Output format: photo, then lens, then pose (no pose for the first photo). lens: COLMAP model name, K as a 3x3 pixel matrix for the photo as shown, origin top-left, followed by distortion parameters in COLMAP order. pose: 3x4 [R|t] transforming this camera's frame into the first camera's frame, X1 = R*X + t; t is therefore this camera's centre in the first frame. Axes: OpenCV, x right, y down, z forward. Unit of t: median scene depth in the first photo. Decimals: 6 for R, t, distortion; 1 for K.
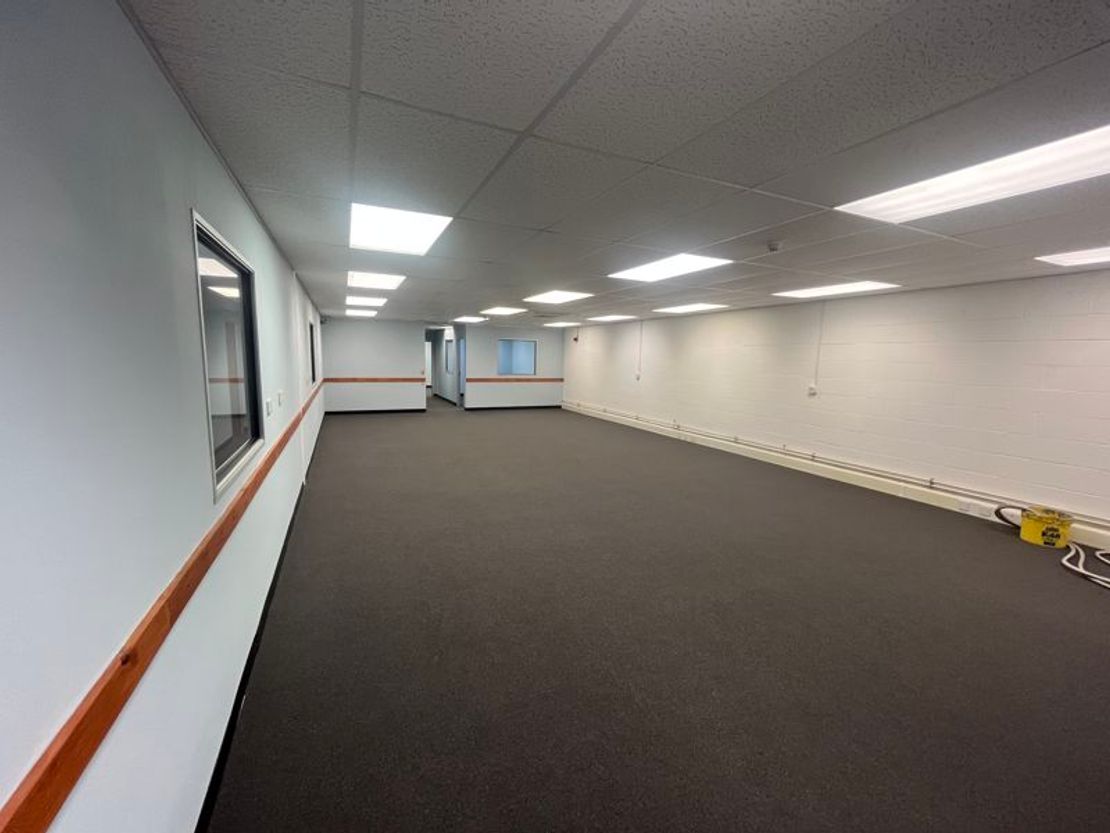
lens RADIAL K [[453.0, 0, 555.0], [0, 453.0, 416.5], [0, 0, 1]] dist [-0.000168, -0.000035]
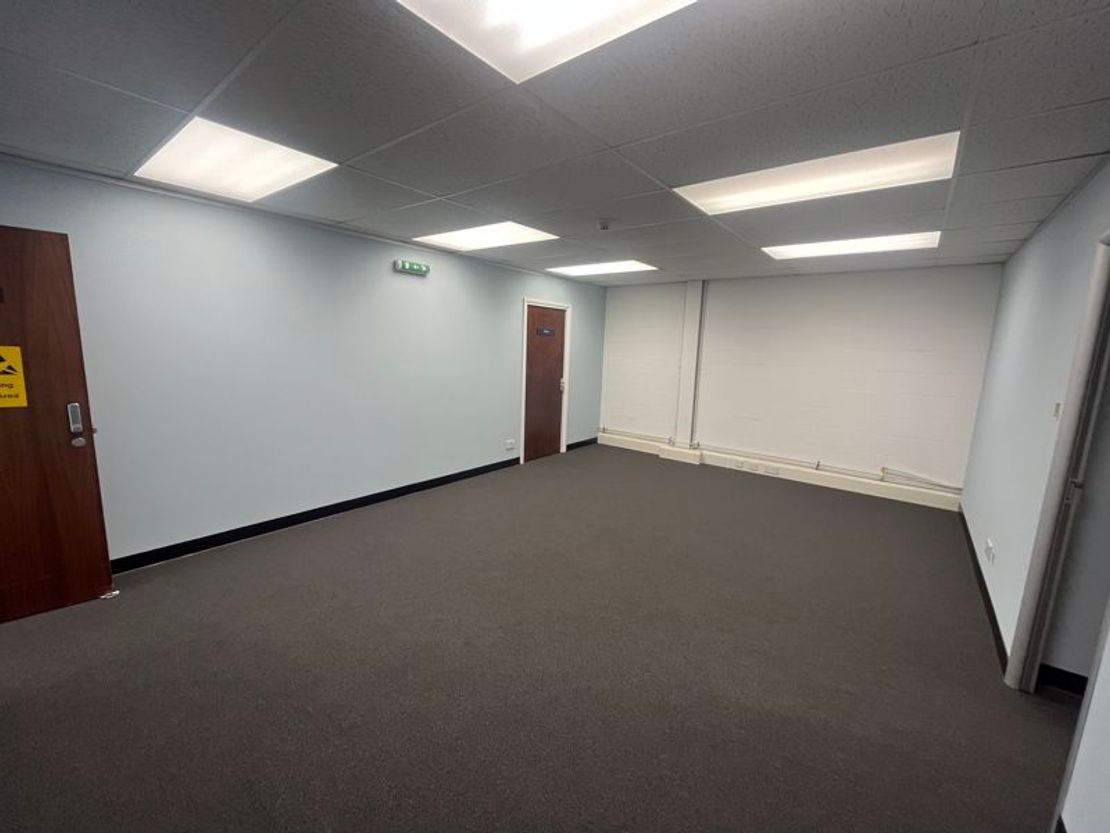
lens RADIAL K [[453.0, 0, 555.0], [0, 453.0, 416.5], [0, 0, 1]] dist [-0.000168, -0.000035]
pose [[0.891075, -0.068898, 0.448596, -0.160324], [0.048814, 0.997226, 0.056198, -0.049688], [-0.451223, -0.028179, 0.891966, 0.349795]]
